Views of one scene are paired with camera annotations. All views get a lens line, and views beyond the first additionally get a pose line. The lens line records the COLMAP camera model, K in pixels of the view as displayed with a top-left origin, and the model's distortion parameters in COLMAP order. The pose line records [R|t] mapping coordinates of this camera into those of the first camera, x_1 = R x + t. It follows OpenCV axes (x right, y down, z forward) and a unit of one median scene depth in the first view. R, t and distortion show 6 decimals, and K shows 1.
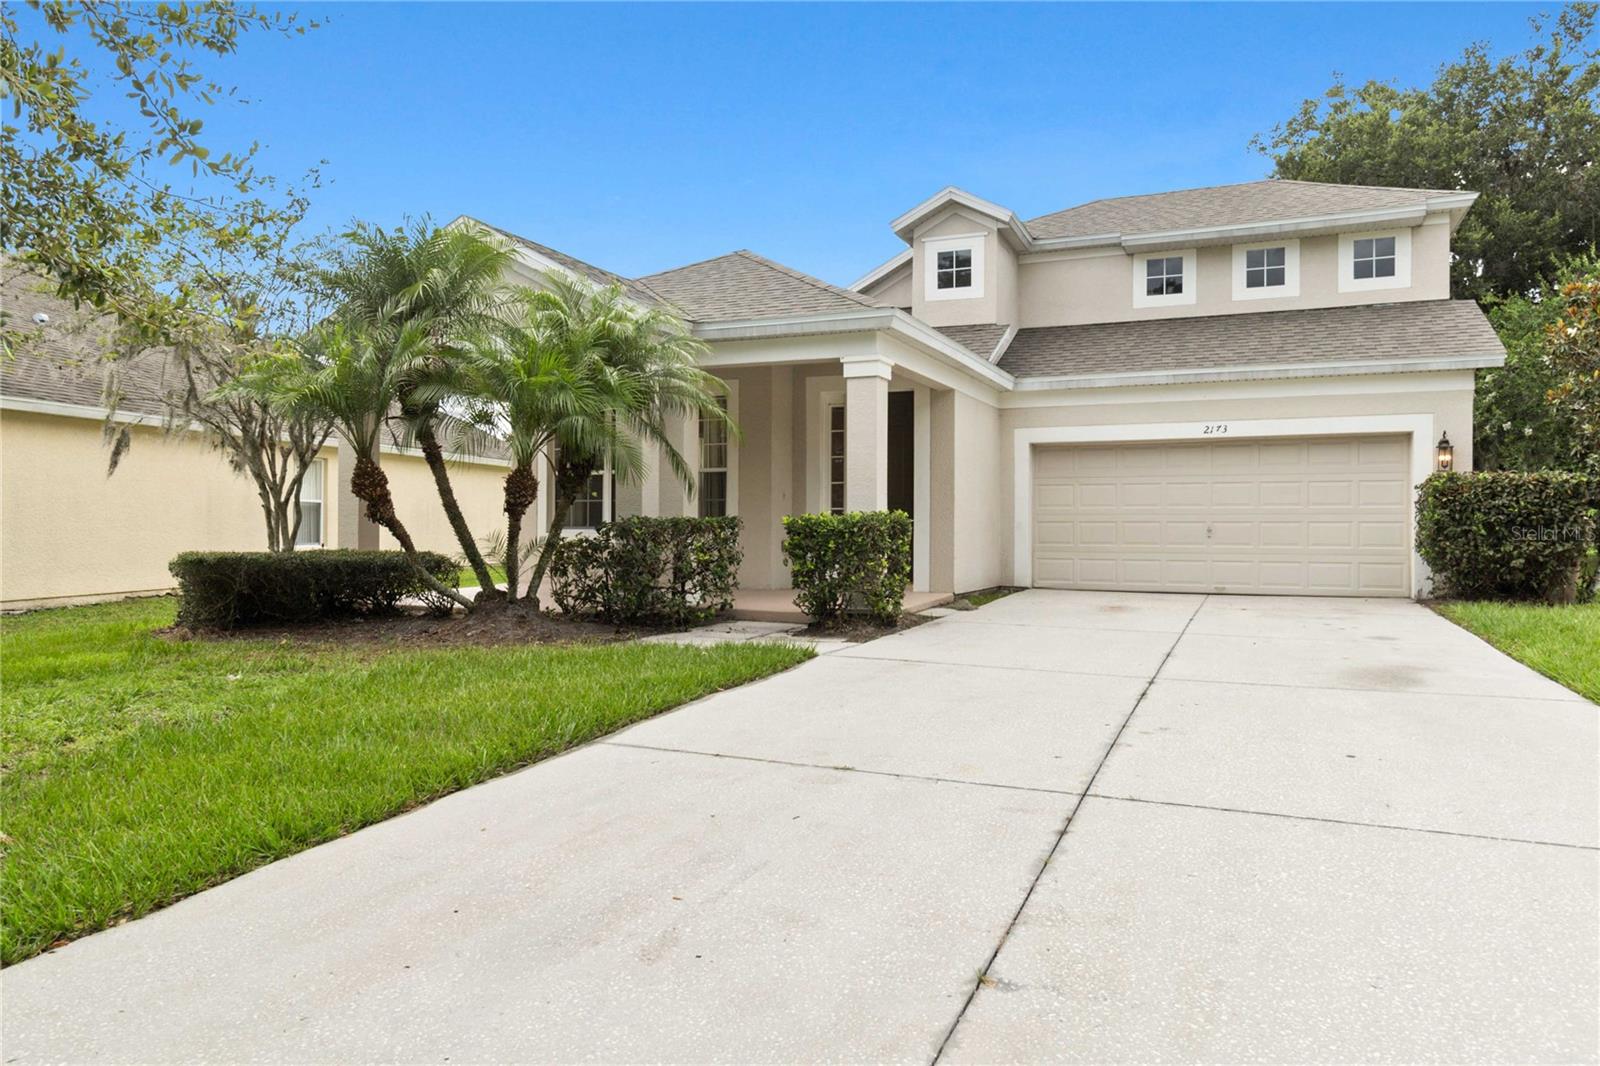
lens RADIAL K [[651.3, 0, 799.5], [0, 651.3, 537.5], [0, 0, 1]] dist [0.008084, -0.000202]
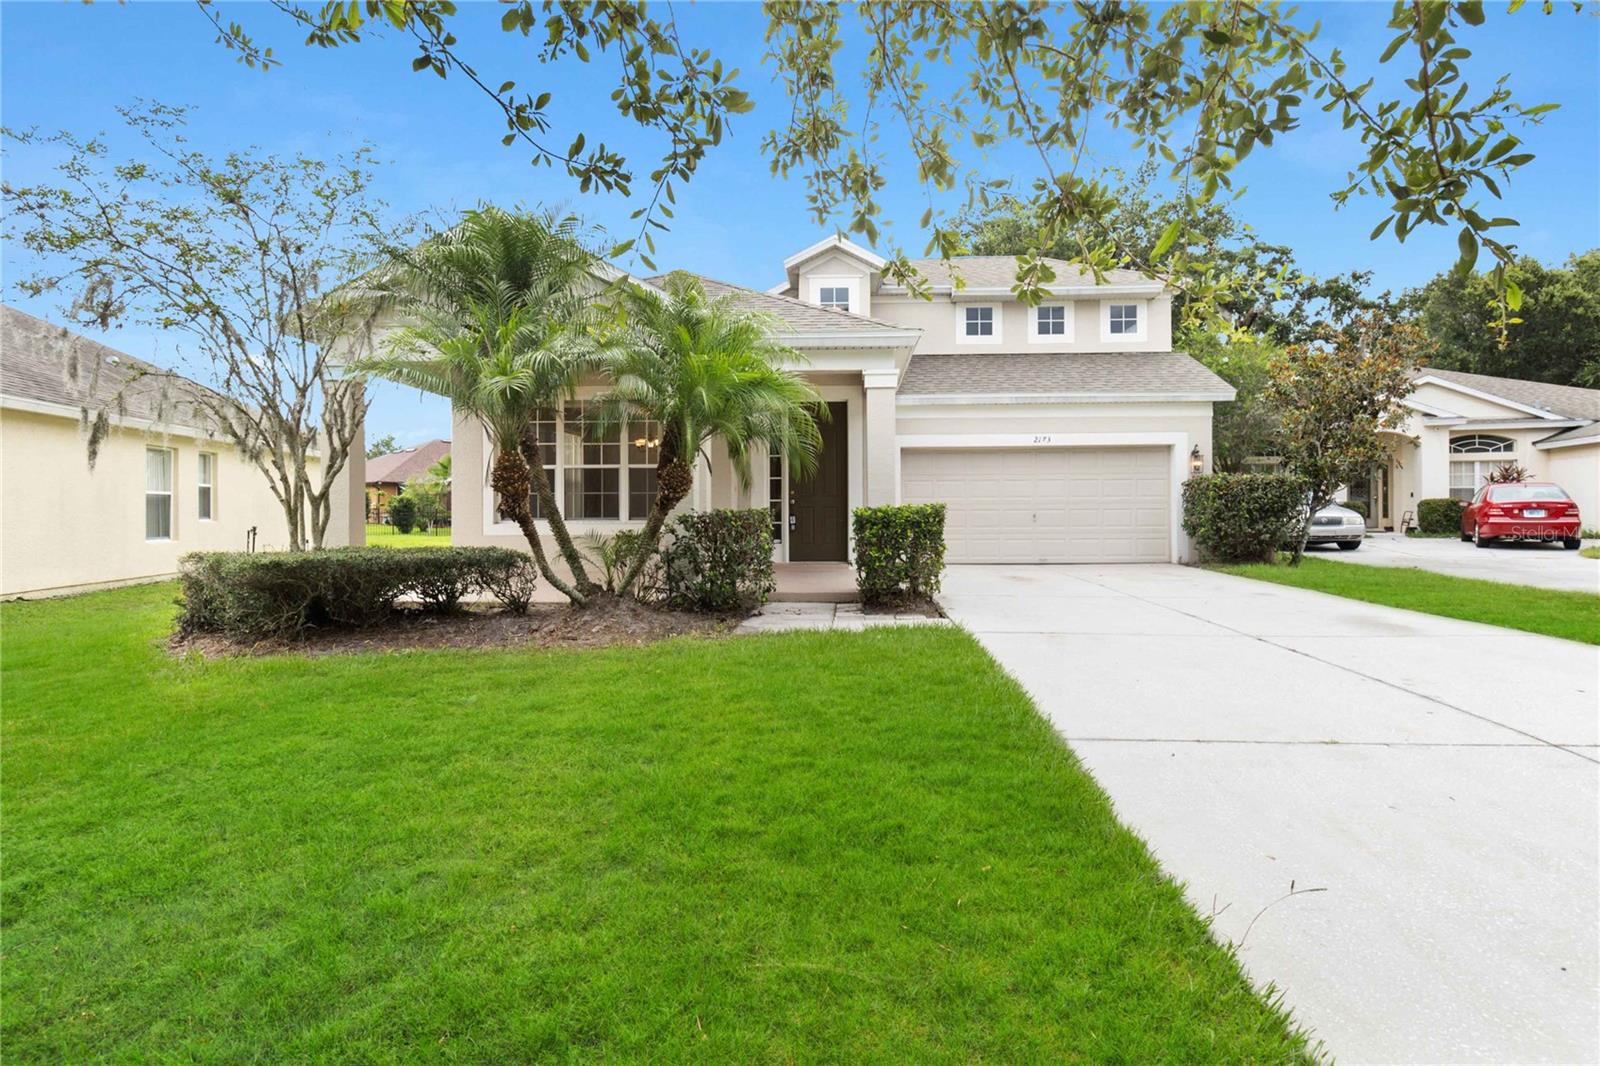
lens RADIAL K [[549.7, 0, 800.4], [0, 549.7, 524.7], [0, 0, 1]] dist [-0.001873, -0.000102]
pose [[0.974577, -0.013675, 0.223636, -0.106849], [0.013479, 0.999906, 0.002400, -0.002762], [-0.223648, 0.000675, 0.974670, 0.032112]]
